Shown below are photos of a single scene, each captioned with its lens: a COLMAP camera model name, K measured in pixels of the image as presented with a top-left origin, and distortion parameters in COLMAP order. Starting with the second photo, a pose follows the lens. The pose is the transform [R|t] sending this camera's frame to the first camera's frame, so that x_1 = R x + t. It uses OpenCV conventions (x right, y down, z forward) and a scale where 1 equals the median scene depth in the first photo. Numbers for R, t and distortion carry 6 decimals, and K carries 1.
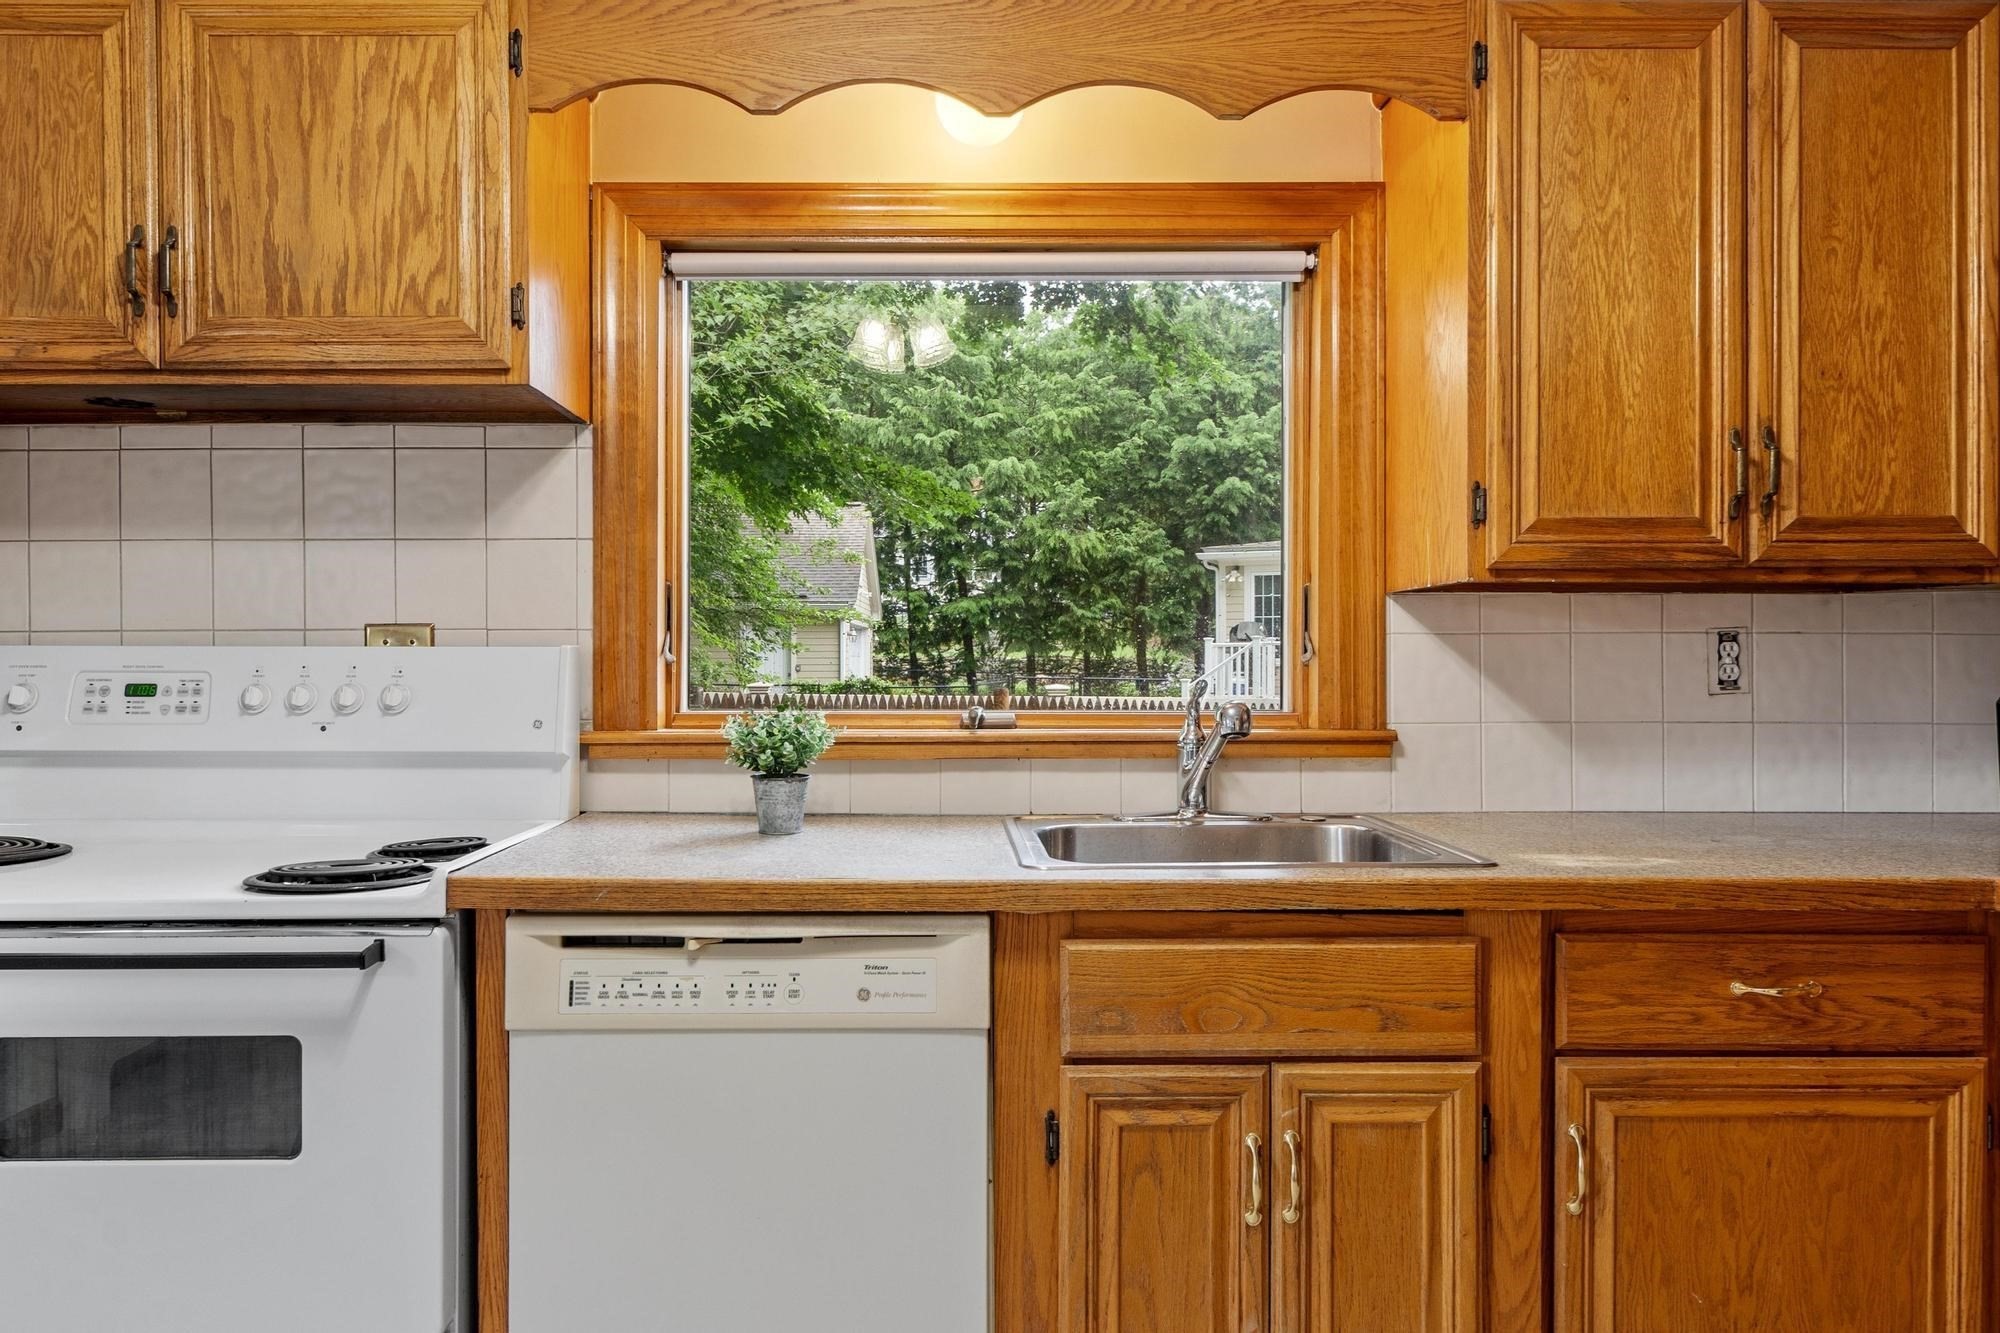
lens RADIAL K [[1319.6, 0, 953.3], [0, 1319.6, 664.5], [0, 0, 1]] dist [0.010104, -0.003212]
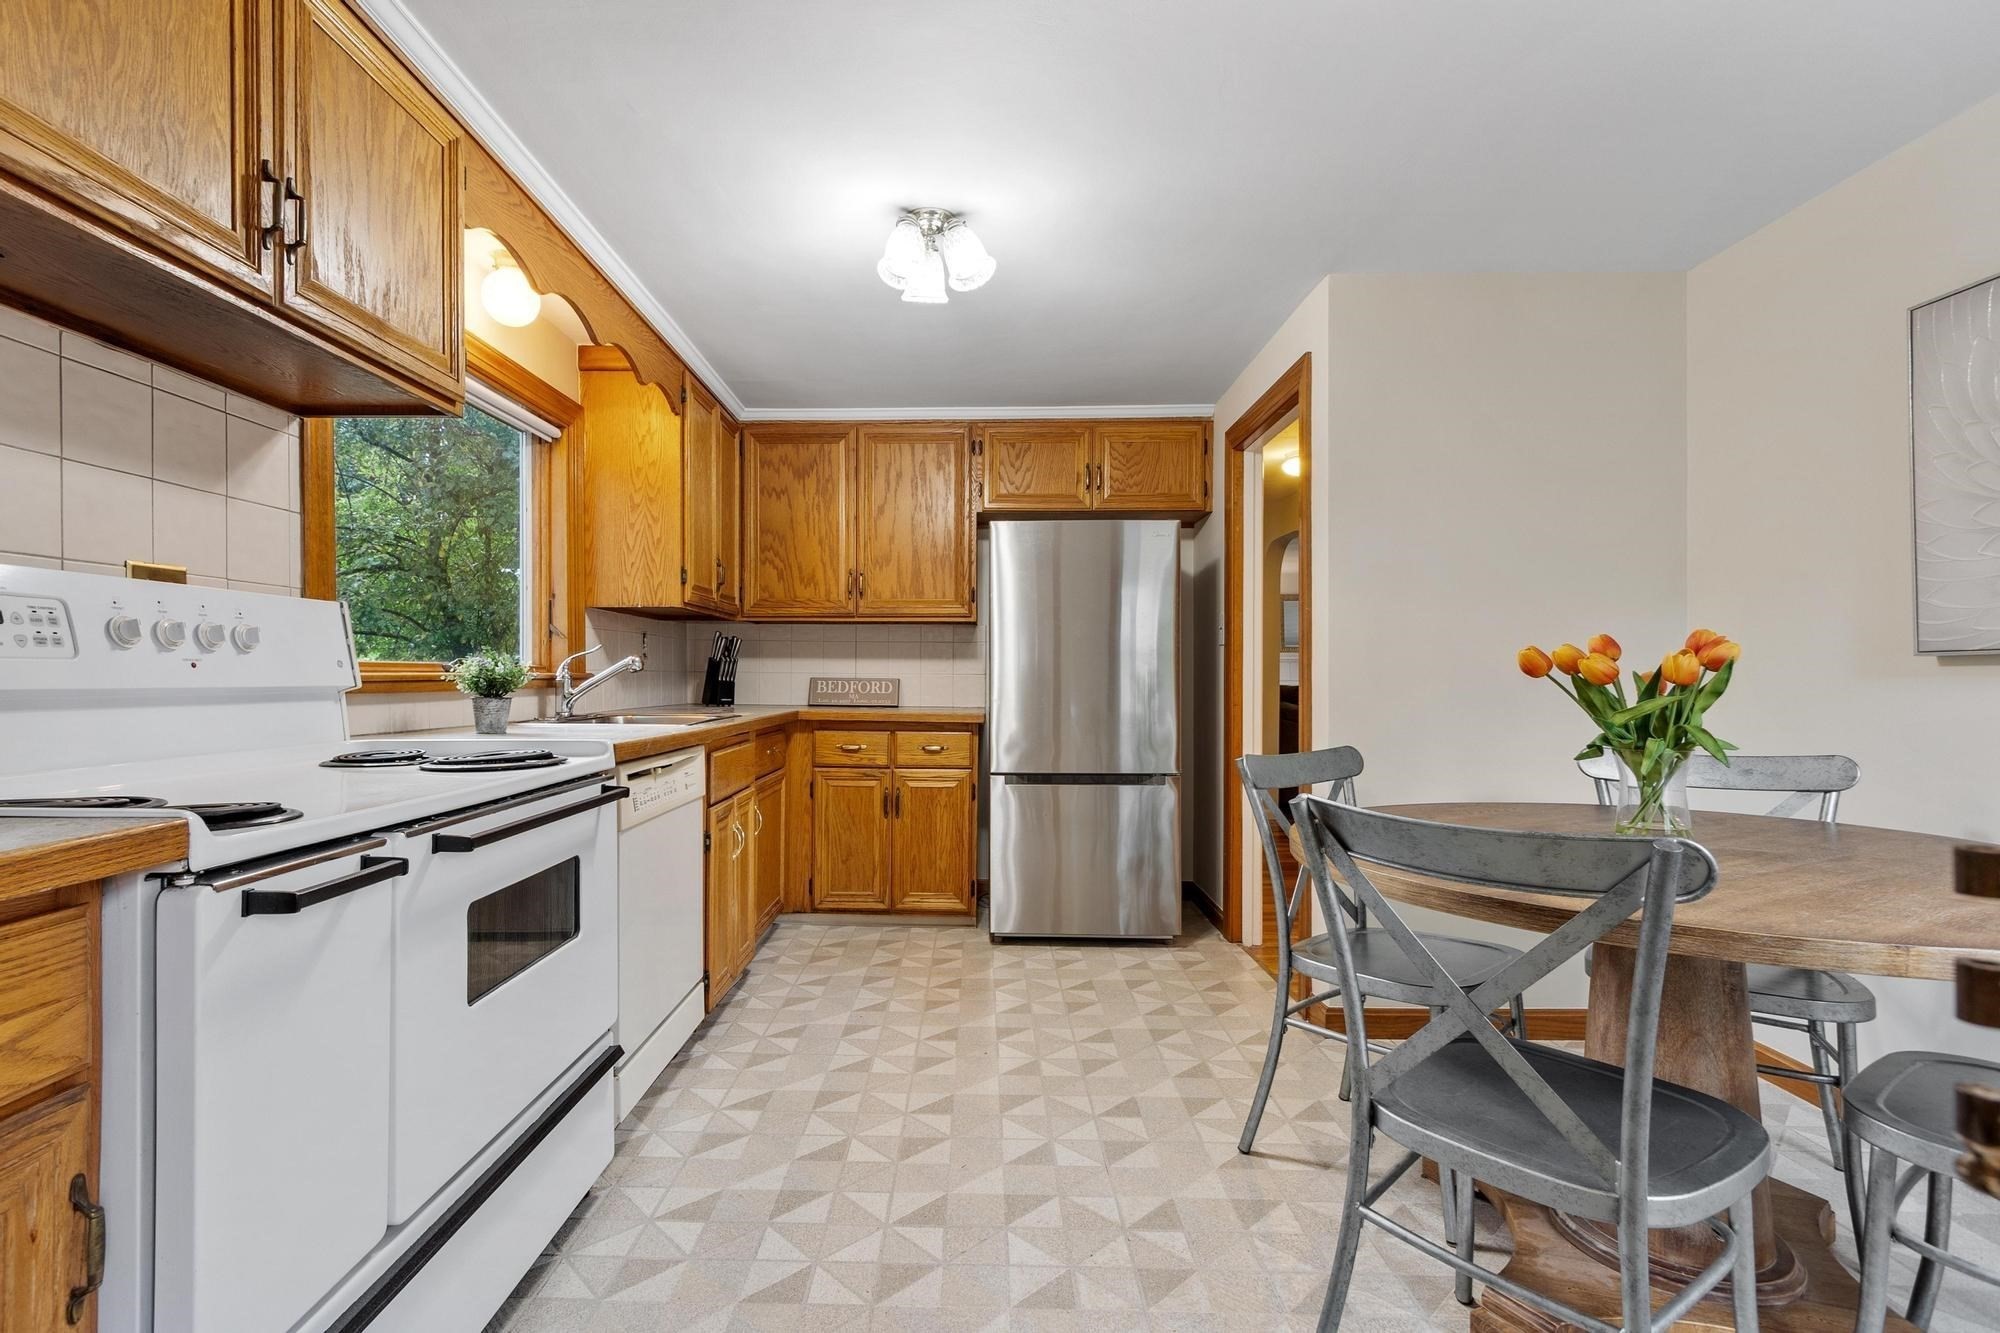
lens RADIAL K [[904.5, 0, 913.7], [0, 904.5, 677.1], [0, 0, 1]] dist [0.000168, -0.001033]
pose [[0.088224, -0.002008, 0.996099, -1.252185], [0.002656, 0.999995, 0.001781, 0.064901], [-0.996097, 0.002488, 0.088229, 0.442738]]
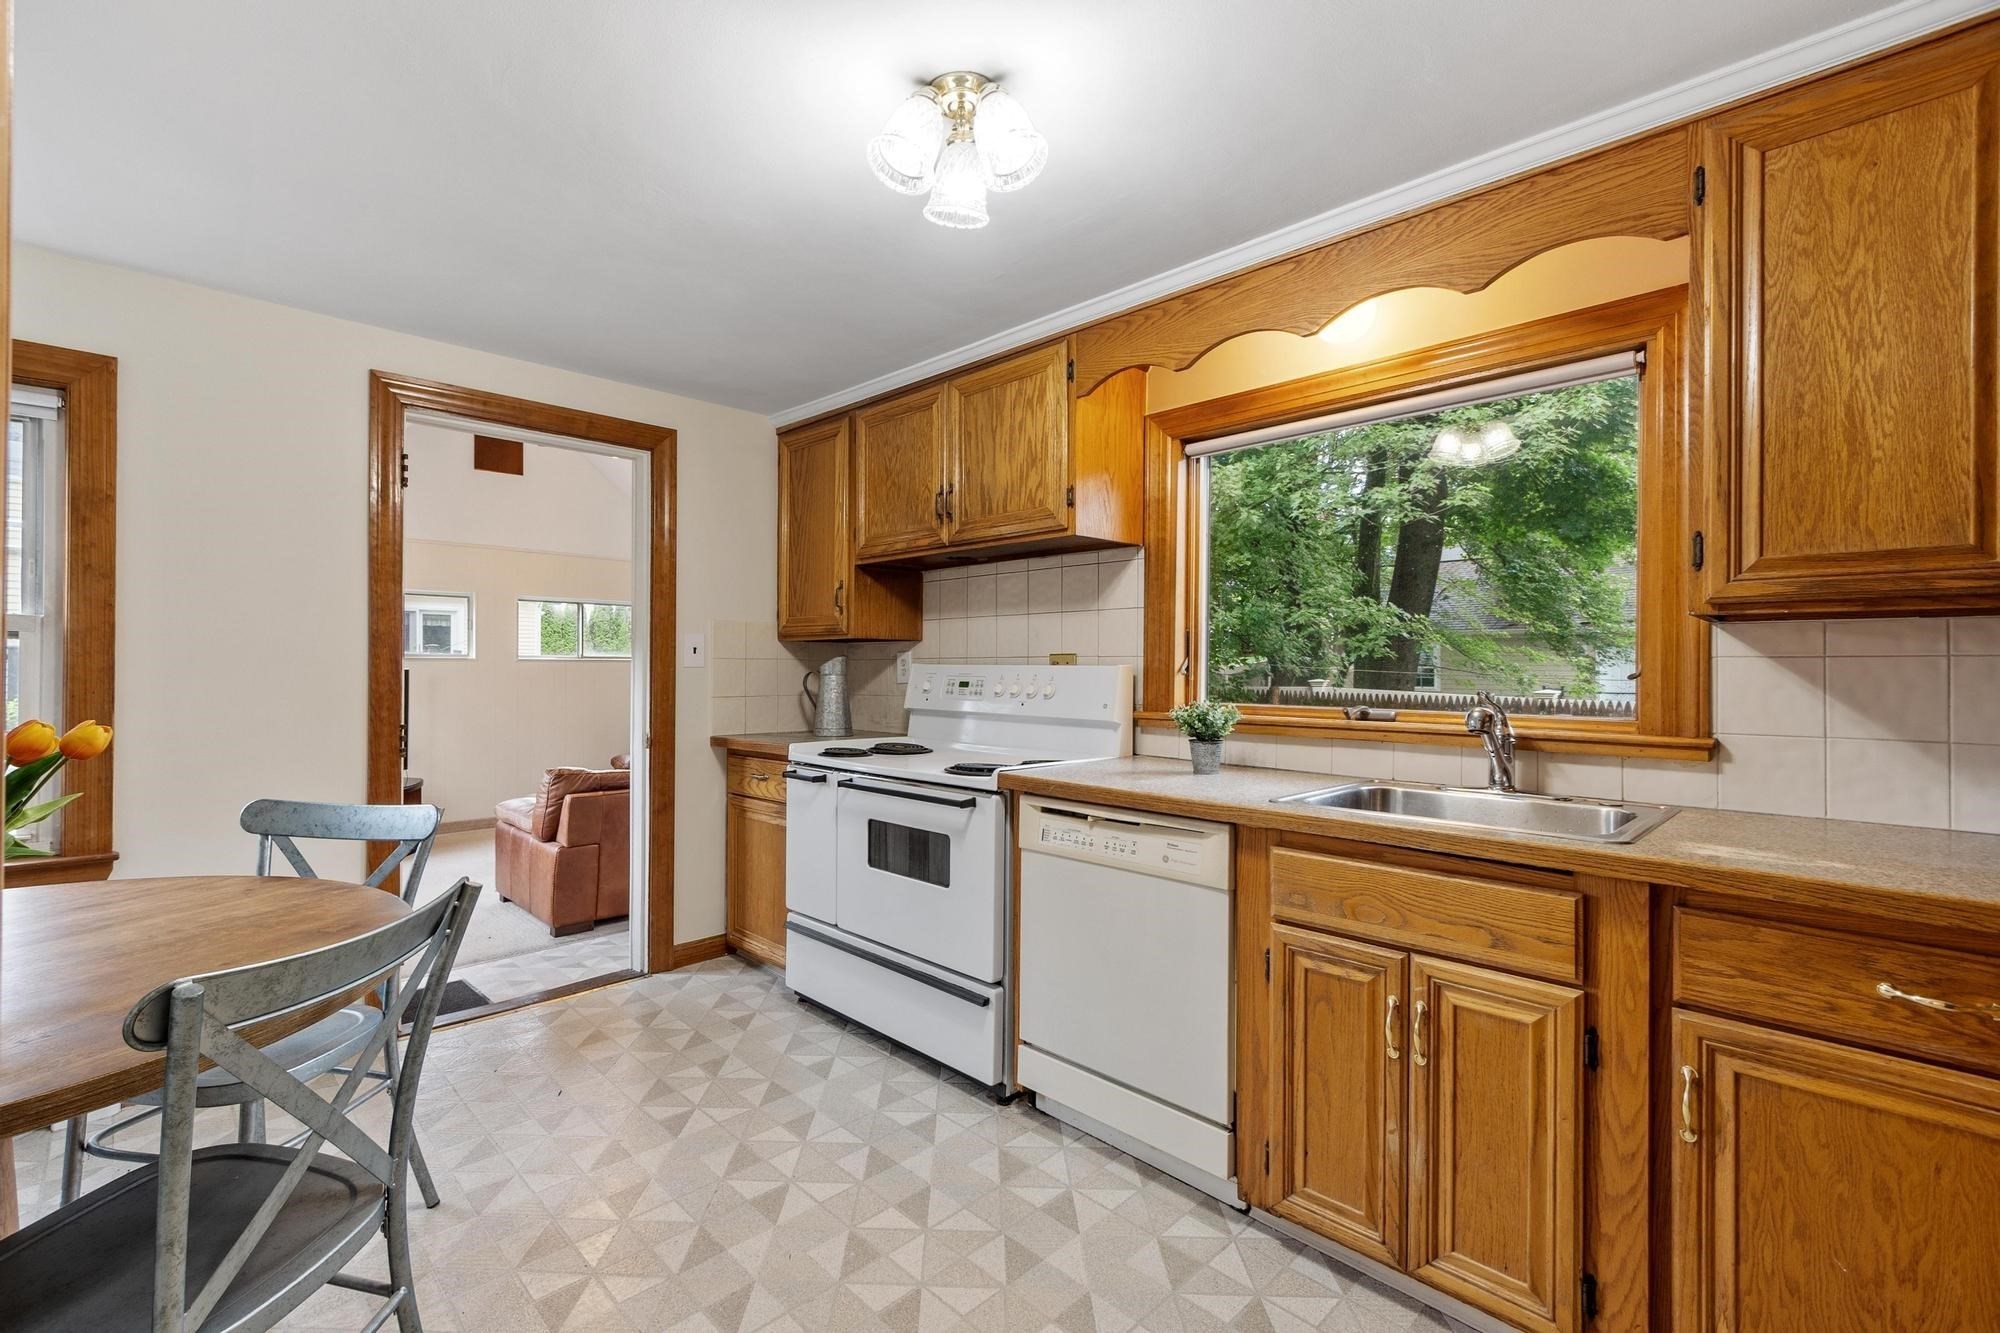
lens RADIAL K [[871.3, 0, 970.4], [0, 871.3, 664.0], [0, 0, 1]] dist [0.002067, 0.001011]
pose [[0.692702, 0.002332, -0.721220, 0.525060], [-0.010274, 0.999925, -0.006634, -0.006389], [0.721151, 0.012005, 0.692674, -0.023924]]
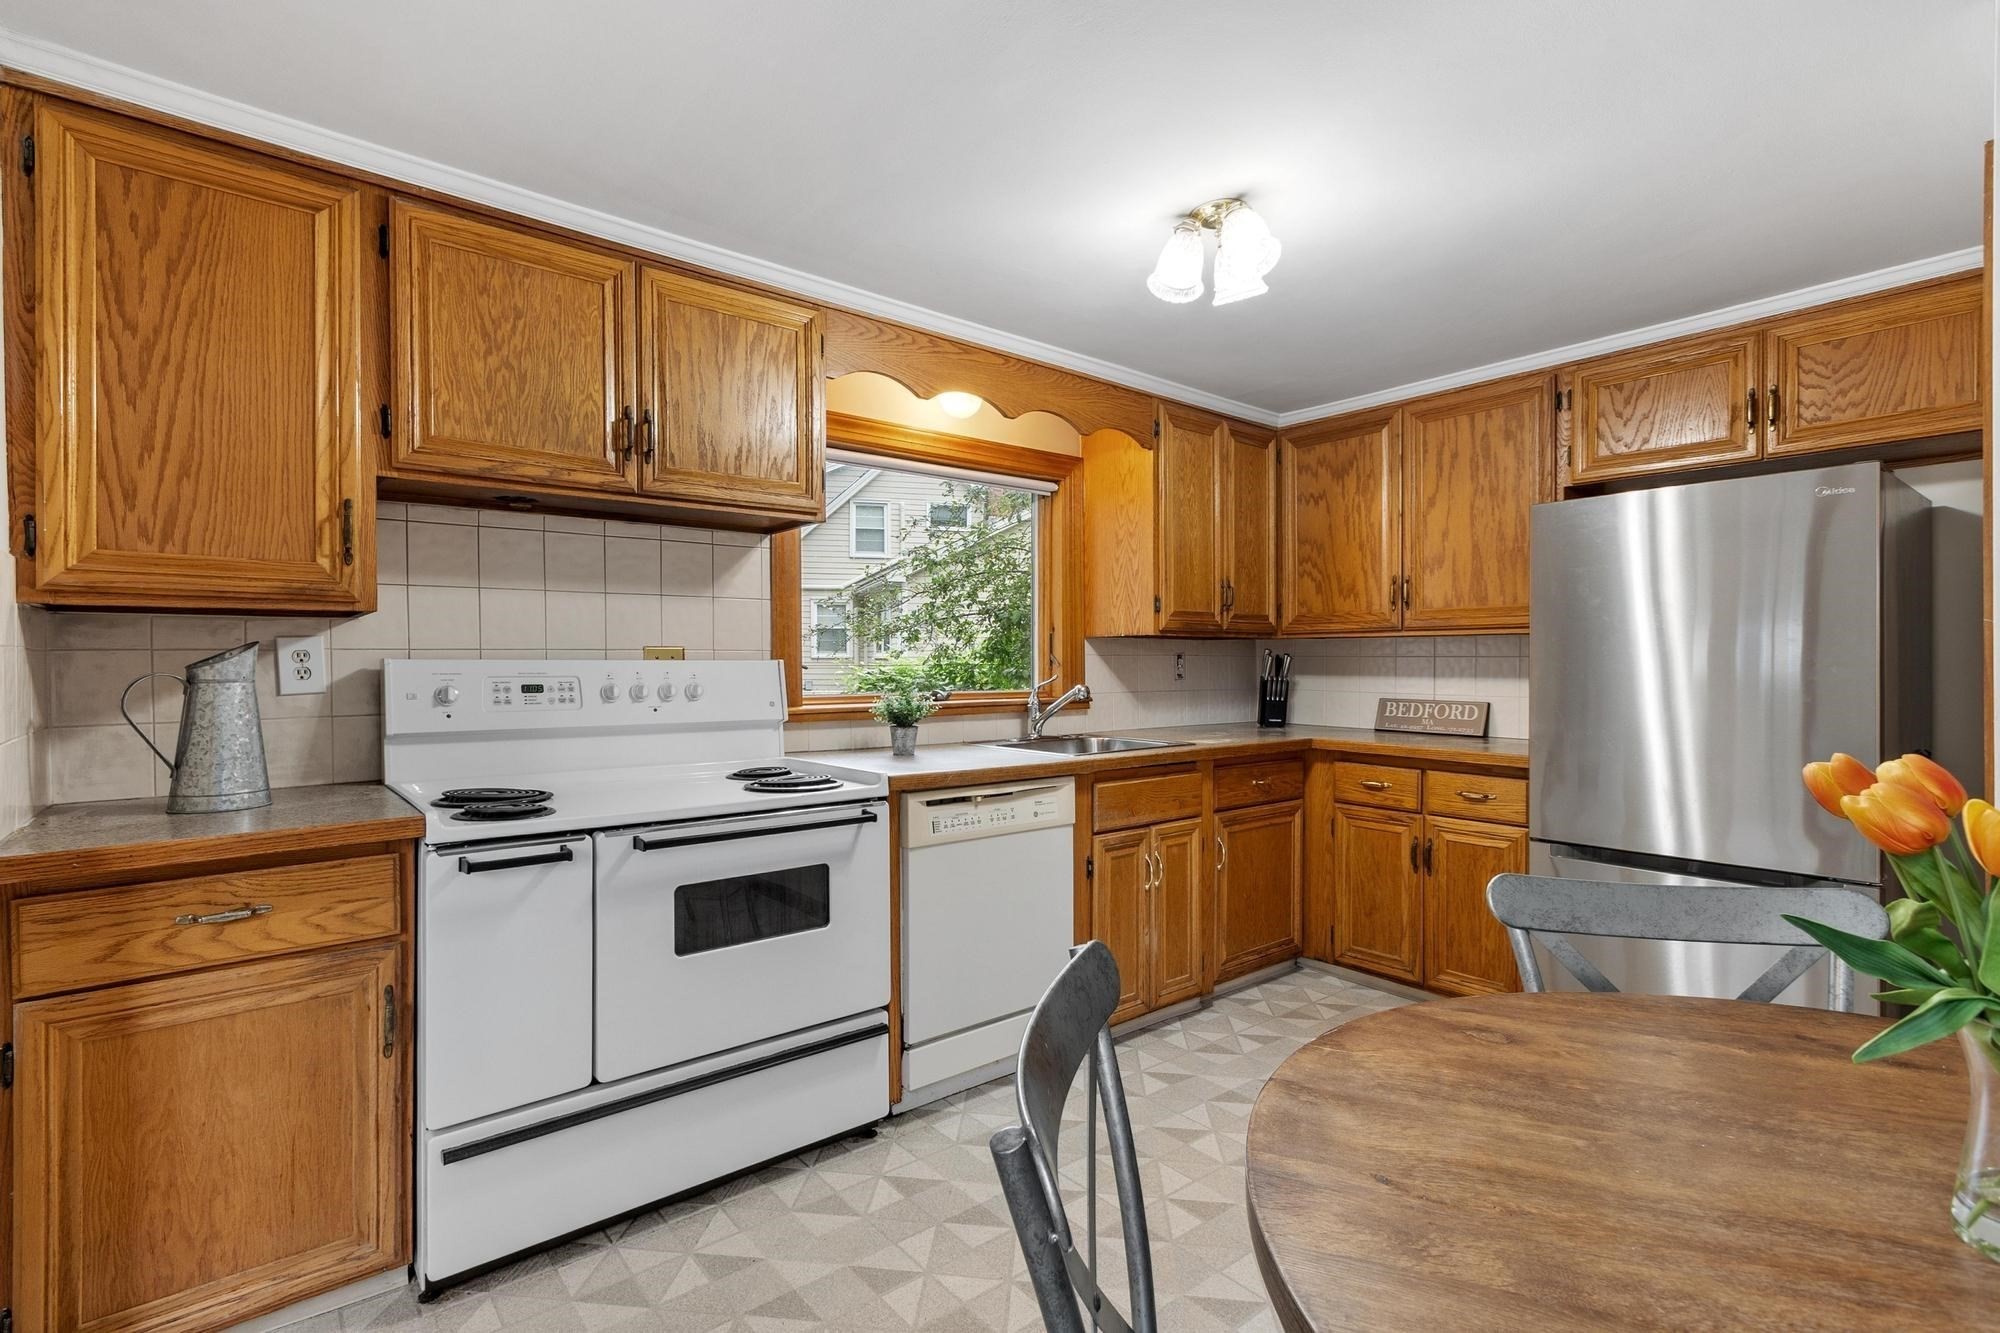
lens RADIAL K [[883.1, 0, 942.9], [0, 883.1, 668.6], [0, 0, 1]] dist [0.001966, -0.000298]
pose [[0.809125, -0.004436, 0.587620, -0.938355], [0.005259, 0.999986, 0.000307, -0.001942], [-0.587613, 0.002842, 0.809137, -0.118635]]
